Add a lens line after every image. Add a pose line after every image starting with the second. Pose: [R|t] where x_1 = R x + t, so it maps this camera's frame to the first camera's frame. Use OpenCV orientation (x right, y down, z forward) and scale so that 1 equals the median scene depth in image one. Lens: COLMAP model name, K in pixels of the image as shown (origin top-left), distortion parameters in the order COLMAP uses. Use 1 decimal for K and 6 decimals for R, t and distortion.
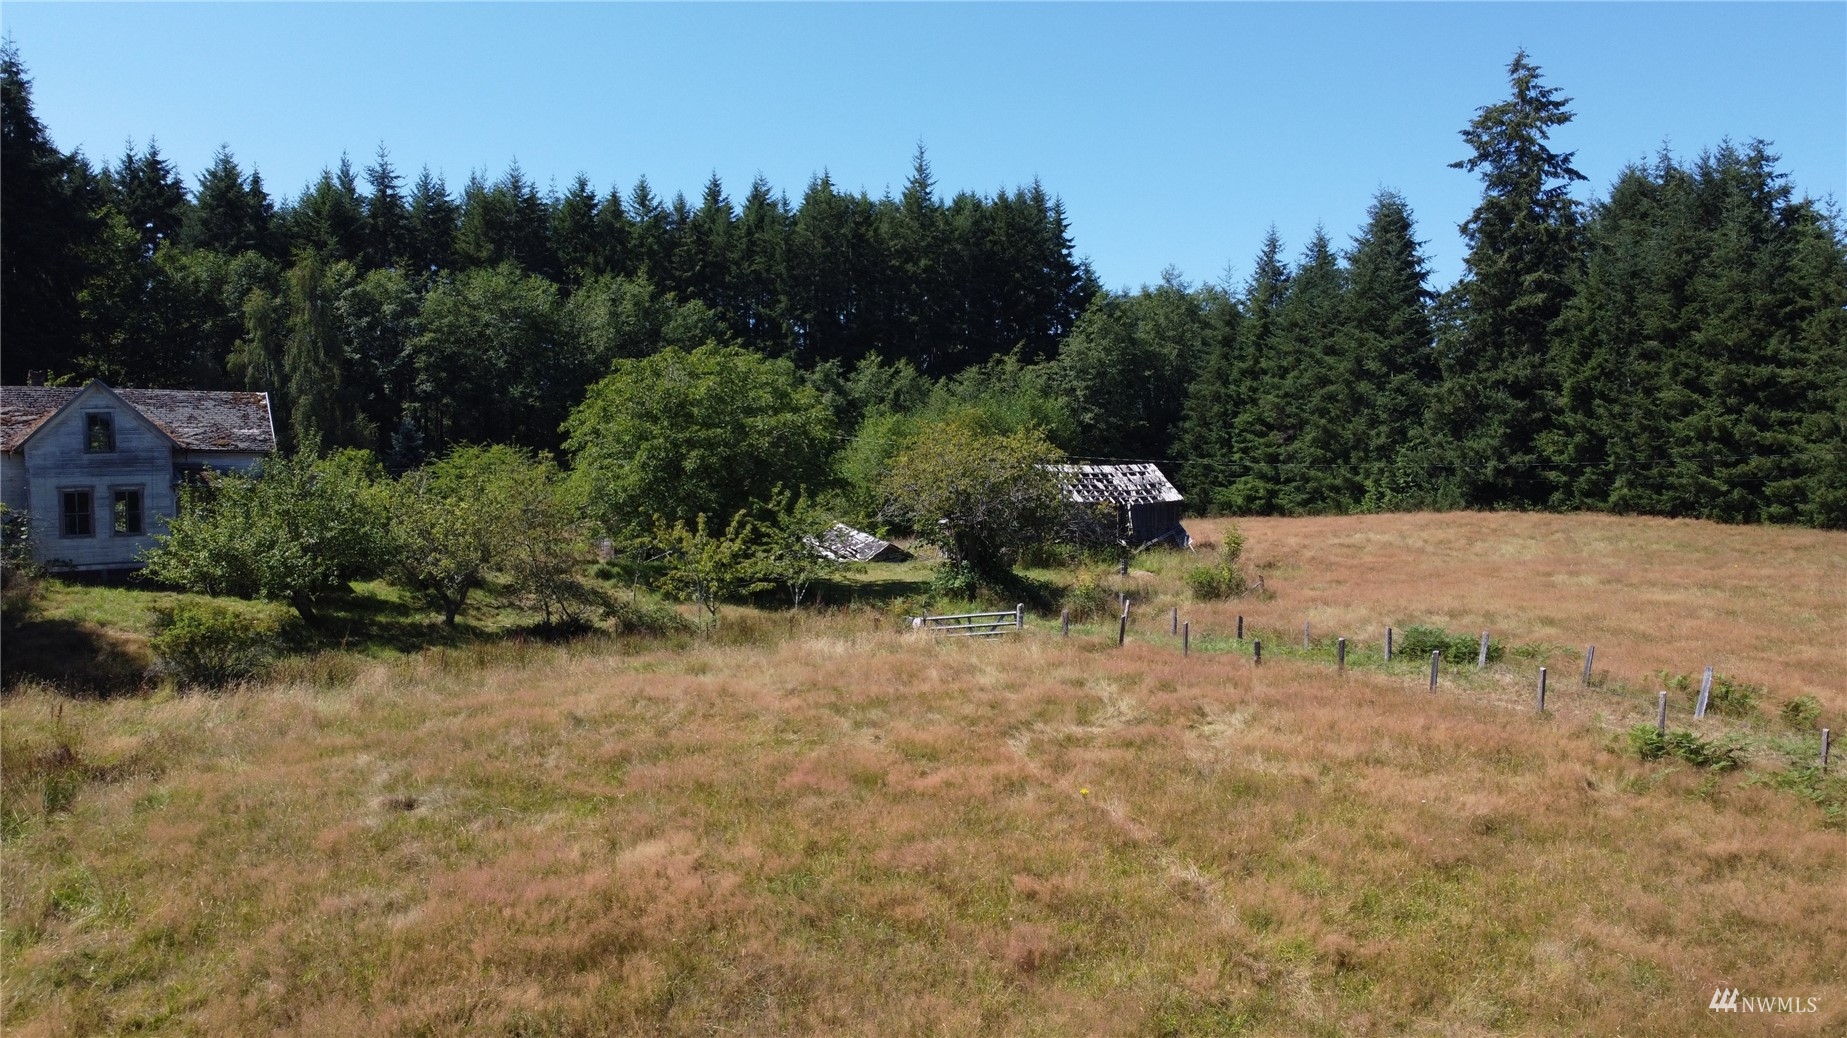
lens RADIAL K [[1392.7, 0, 915.1], [0, 1392.7, 523.7], [0, 0, 1]] dist [0.007541, -0.014985]
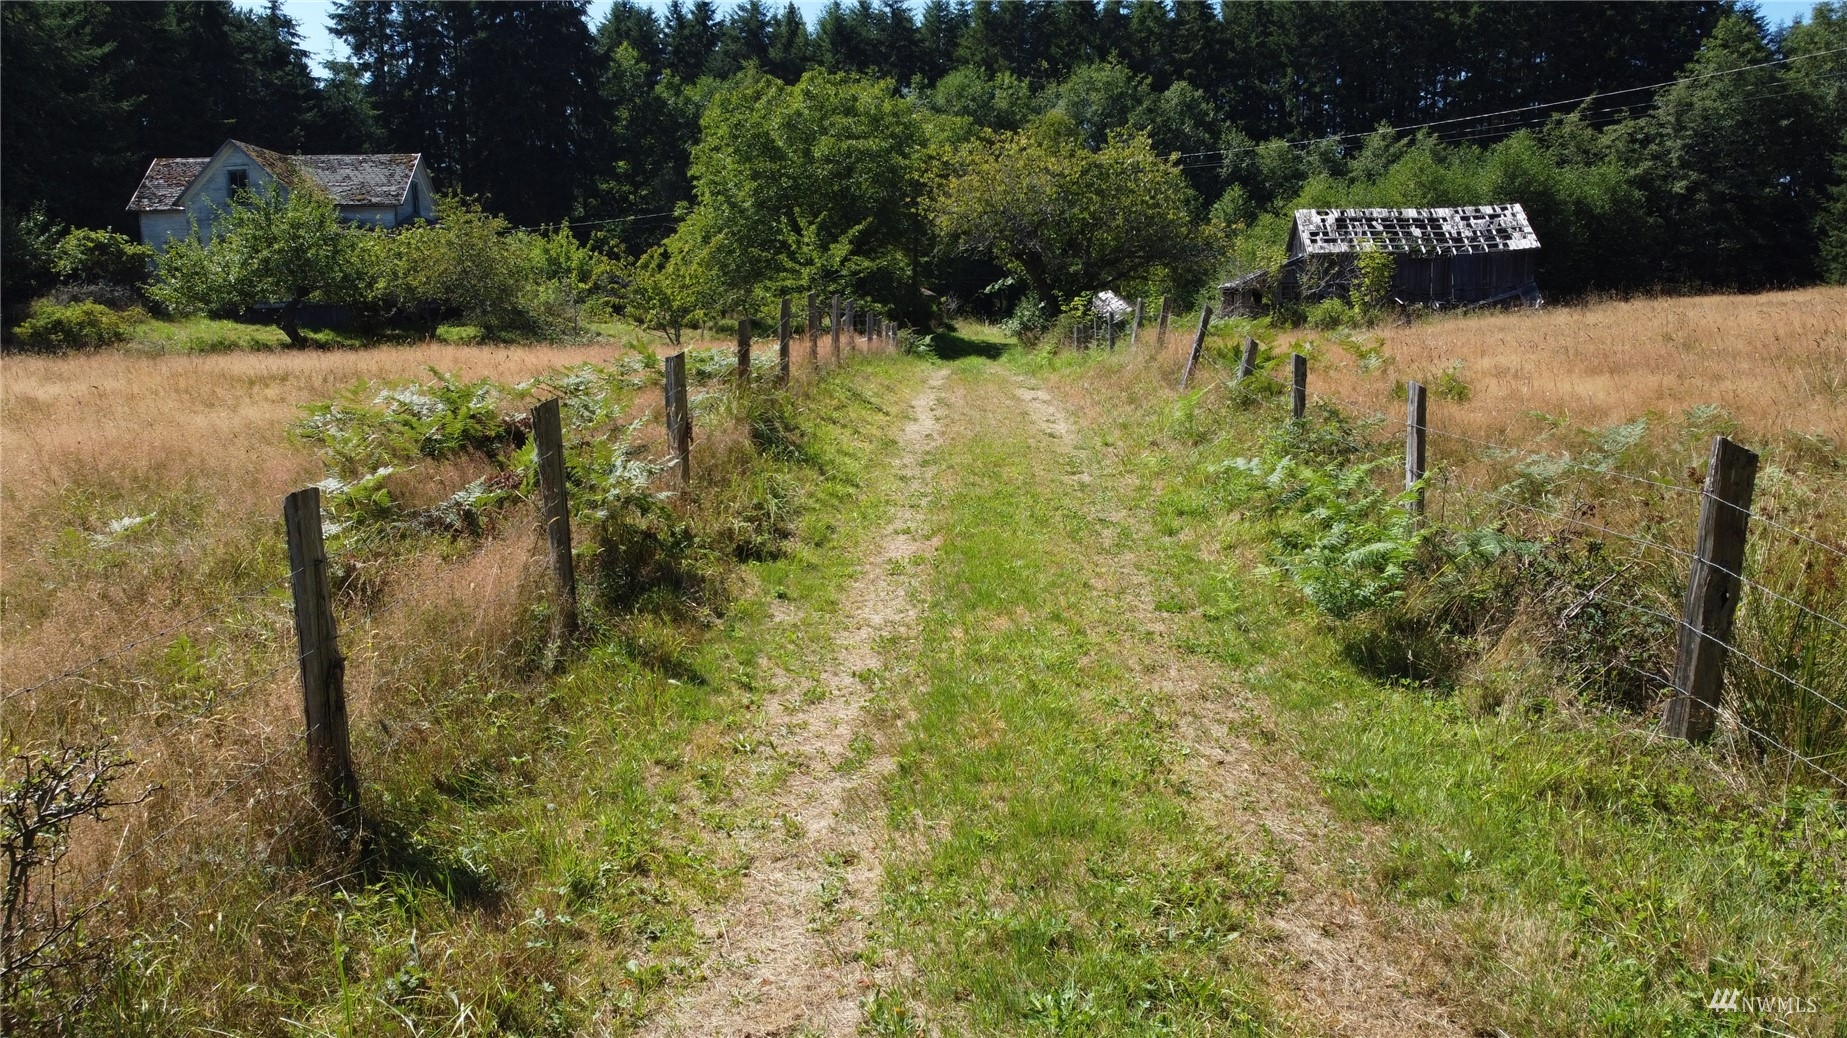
lens RADIAL K [[1392.7, 0, 918.6], [0, 1392.7, 512.2], [0, 0, 1]] dist [0.007541, -0.014985]
pose [[0.851613, 0.054295, -0.521351, 0.225835], [-0.004201, 0.995296, 0.096789, 0.039022], [0.524154, -0.080237, 0.847835, 0.136975]]
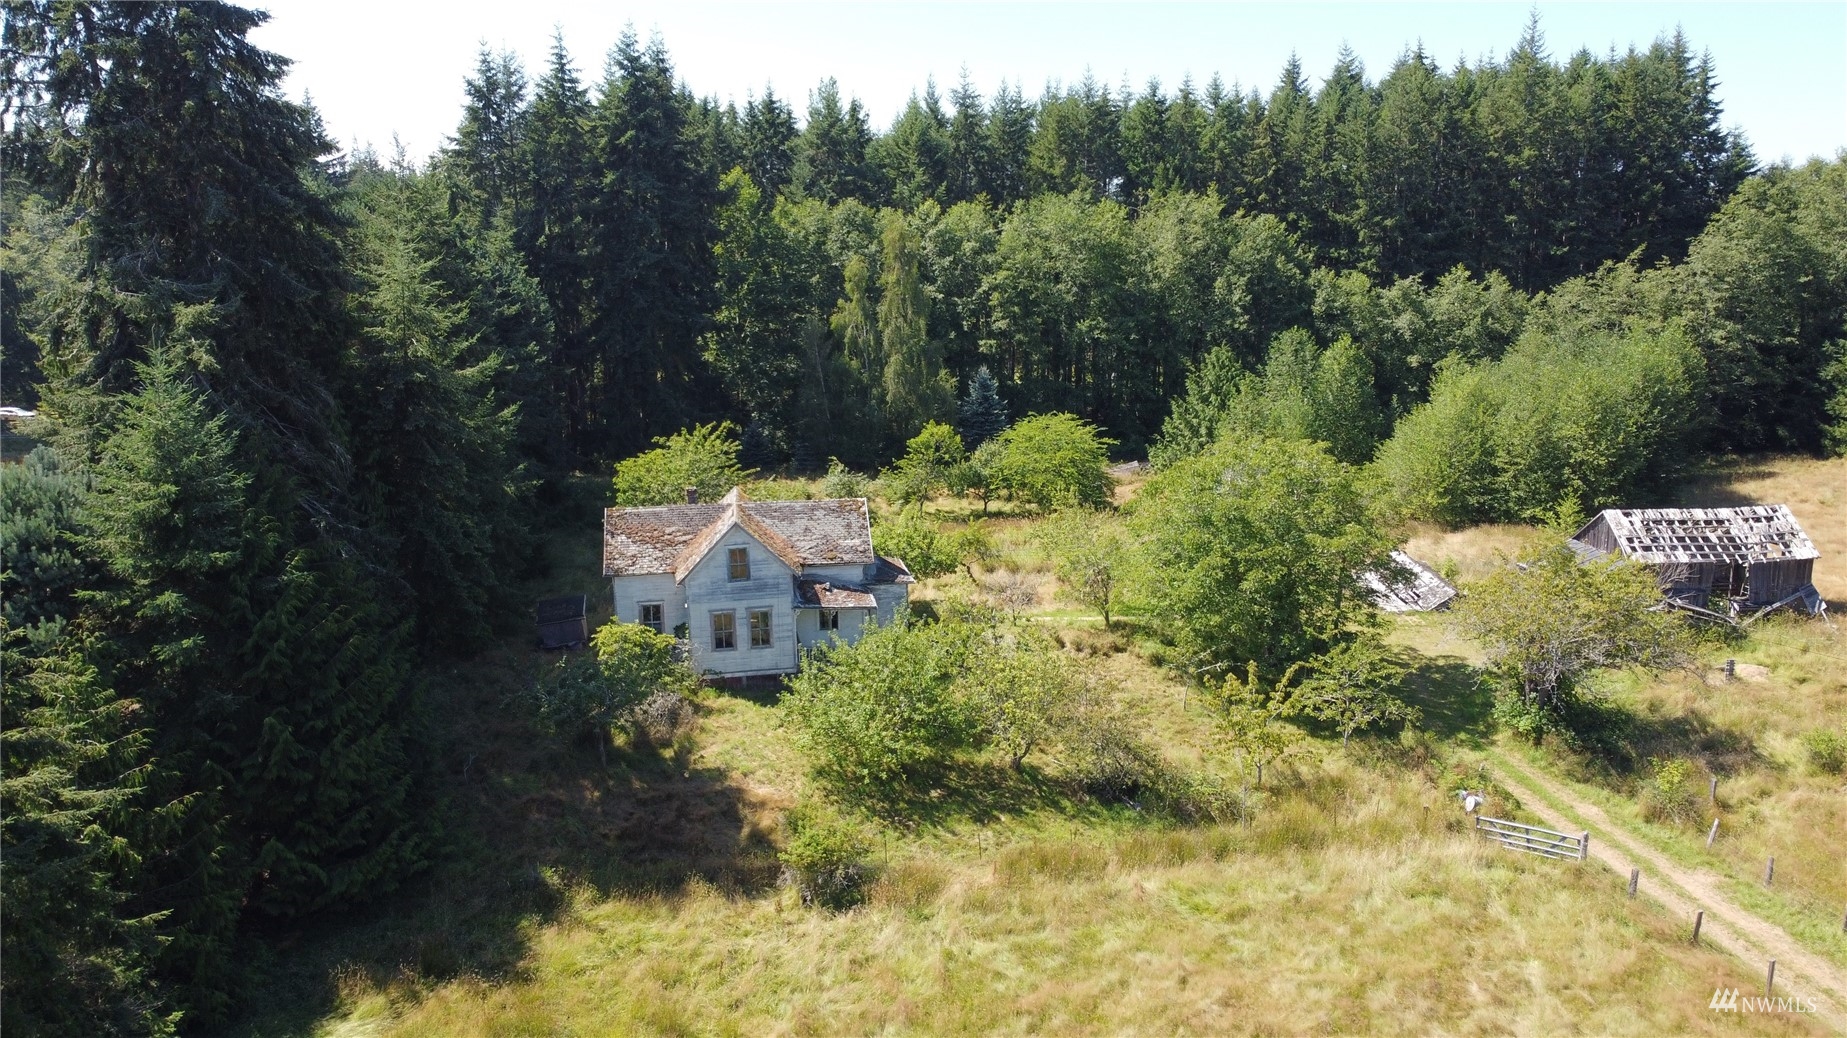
lens RADIAL K [[1392.7, 0, 920.1], [0, 1392.7, 518.4], [0, 0, 1]] dist [0.007541, -0.014985]
pose [[0.923222, 0.066977, -0.378385, 0.000783], [-0.003081, 0.985951, 0.167005, -0.136622], [0.384255, -0.153017, 0.910458, -0.004791]]
